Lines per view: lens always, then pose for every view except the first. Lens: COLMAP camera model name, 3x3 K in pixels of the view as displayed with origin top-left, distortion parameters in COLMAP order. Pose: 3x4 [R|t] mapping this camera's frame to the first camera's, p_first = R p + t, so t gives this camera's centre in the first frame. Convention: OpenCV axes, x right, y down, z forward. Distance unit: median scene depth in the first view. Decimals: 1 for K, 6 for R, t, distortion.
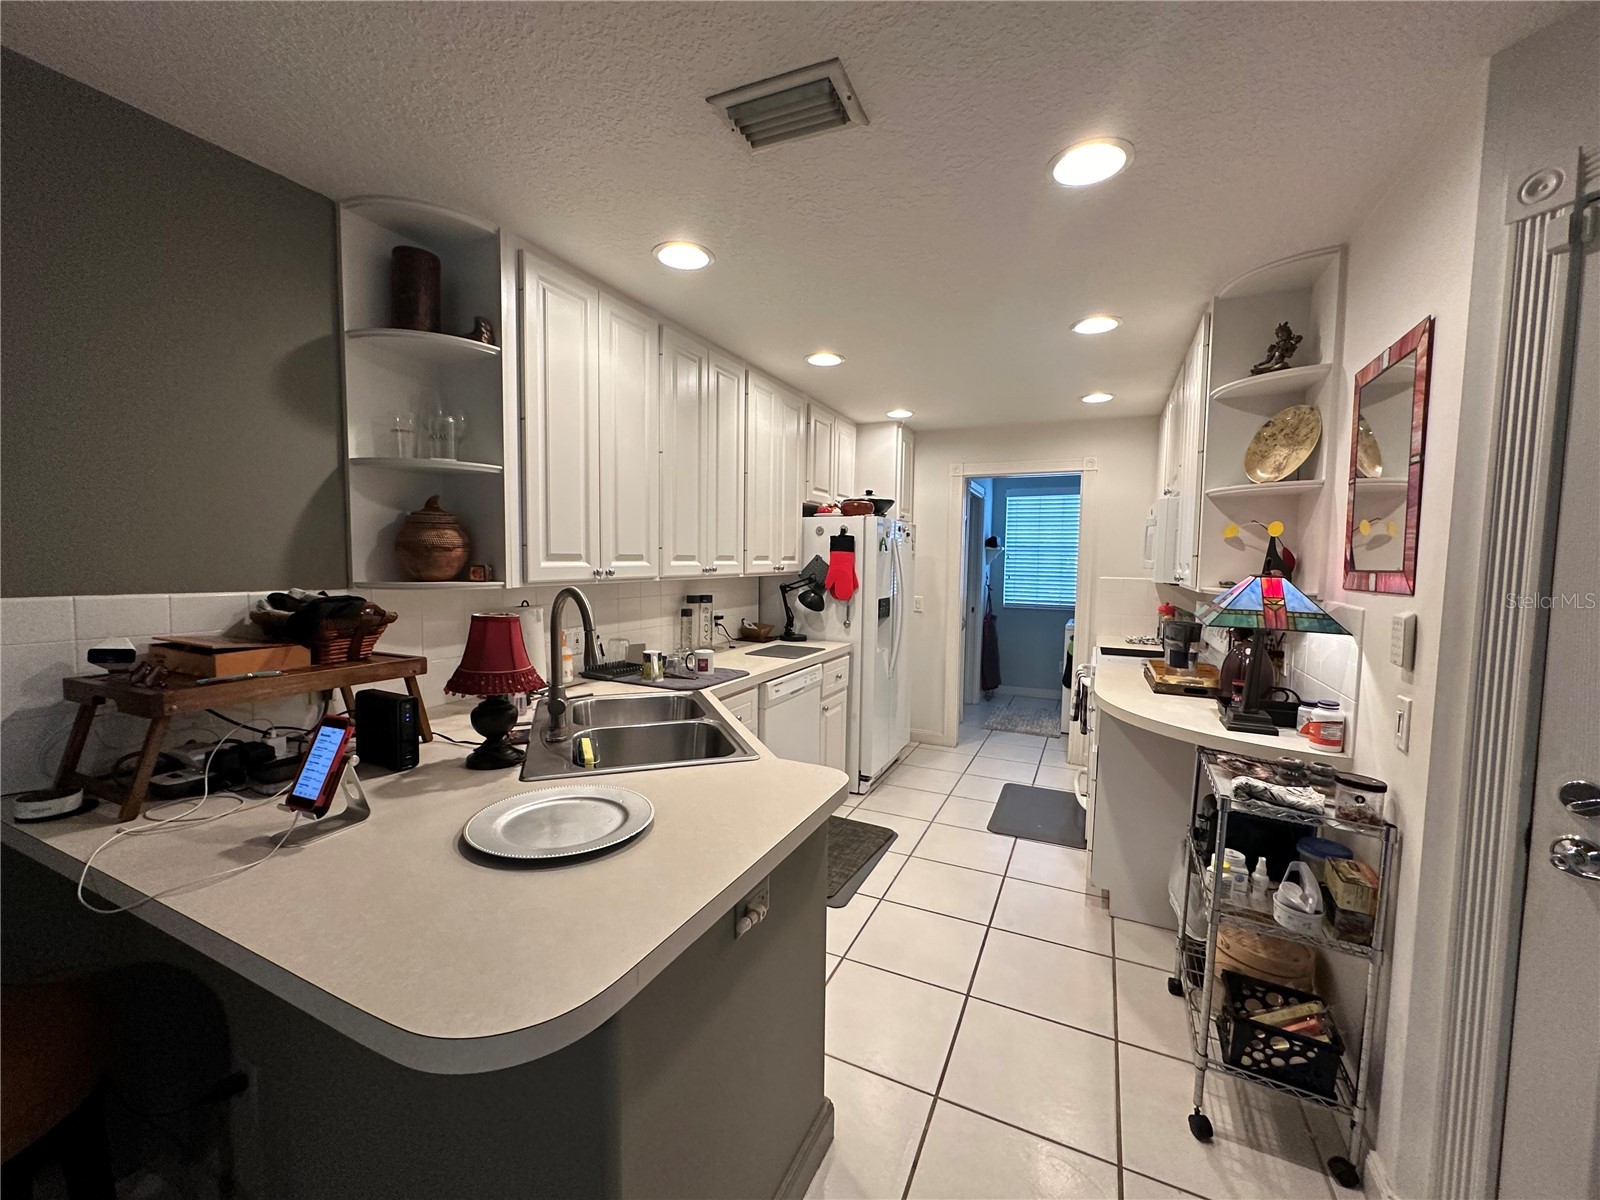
lens RADIAL K [[640.5, 0, 802.7], [0, 640.5, 599.3], [0, 0, 1]] dist [-0.002230, 0.000817]
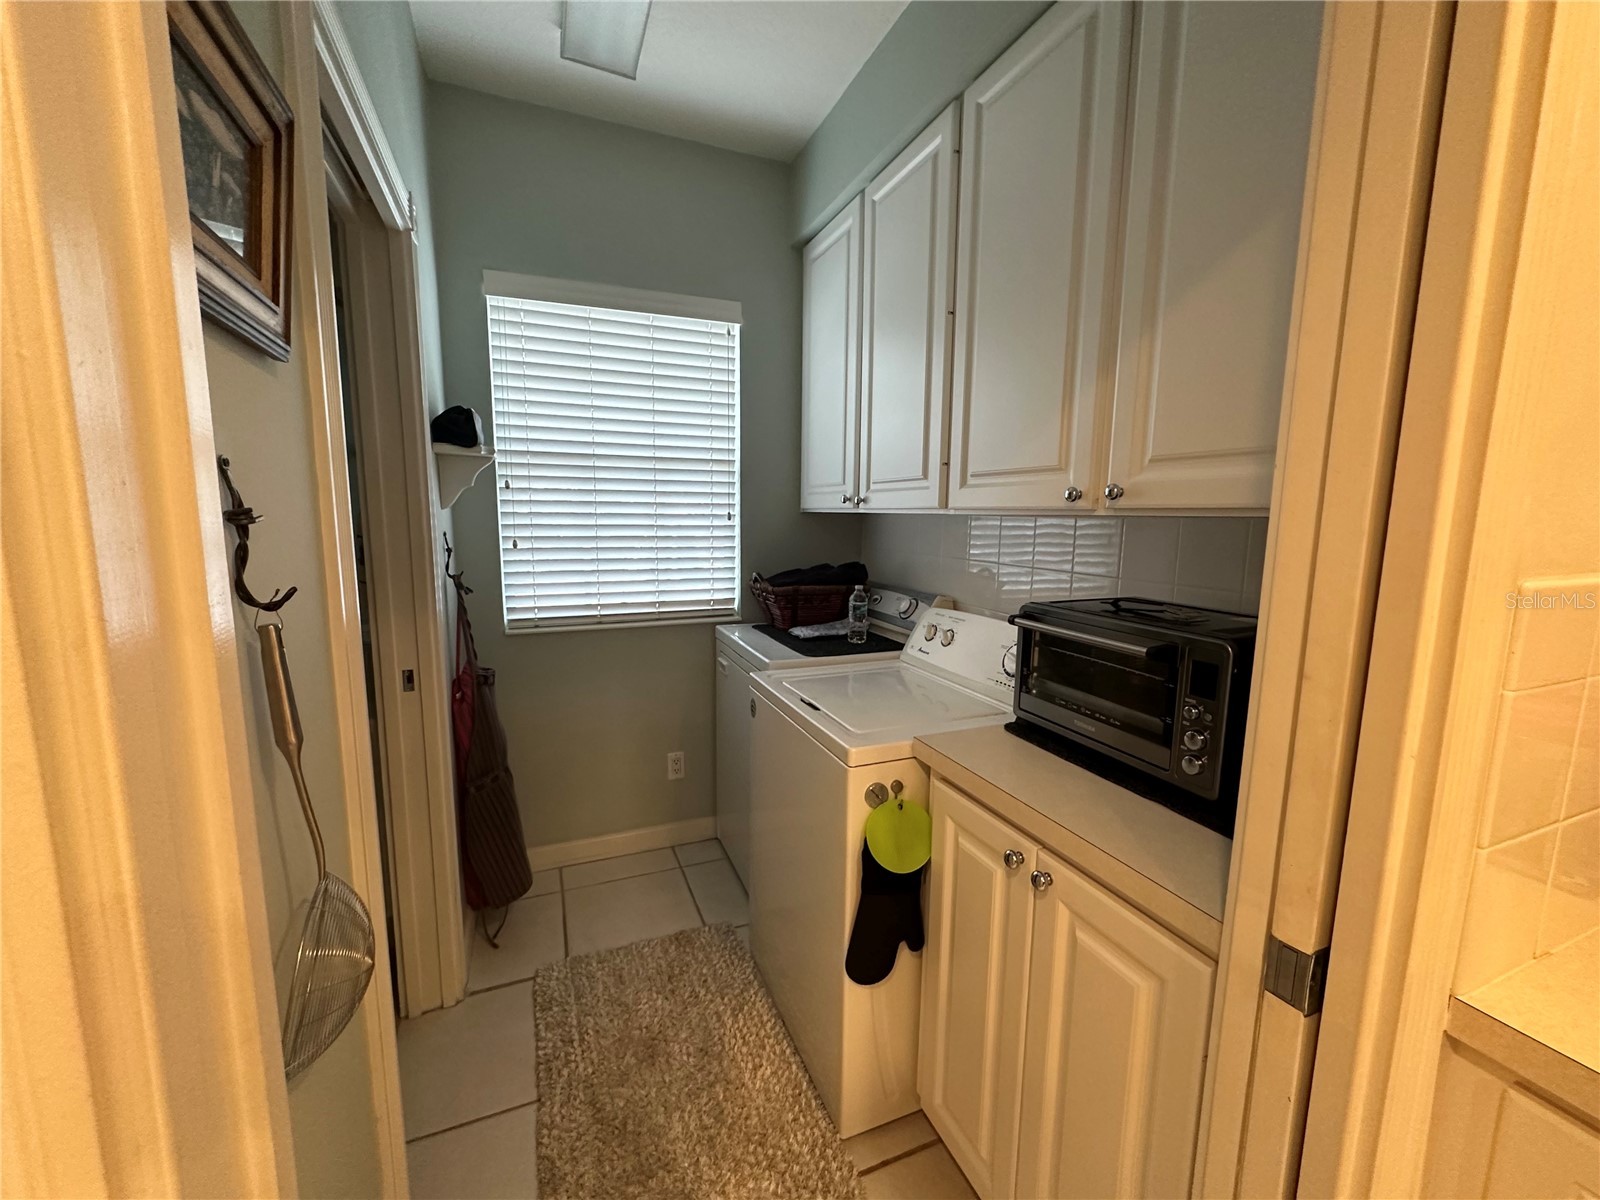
lens RADIAL K [[640.5, 0, 796.3], [0, 640.5, 596.0], [0, 0, 1]] dist [-0.002230, 0.000817]
pose [[0.676838, -0.104045, 0.728742, 0.176177], [0.043756, 0.993897, 0.101262, -0.034541], [-0.734831, -0.036651, 0.677260, 0.670577]]
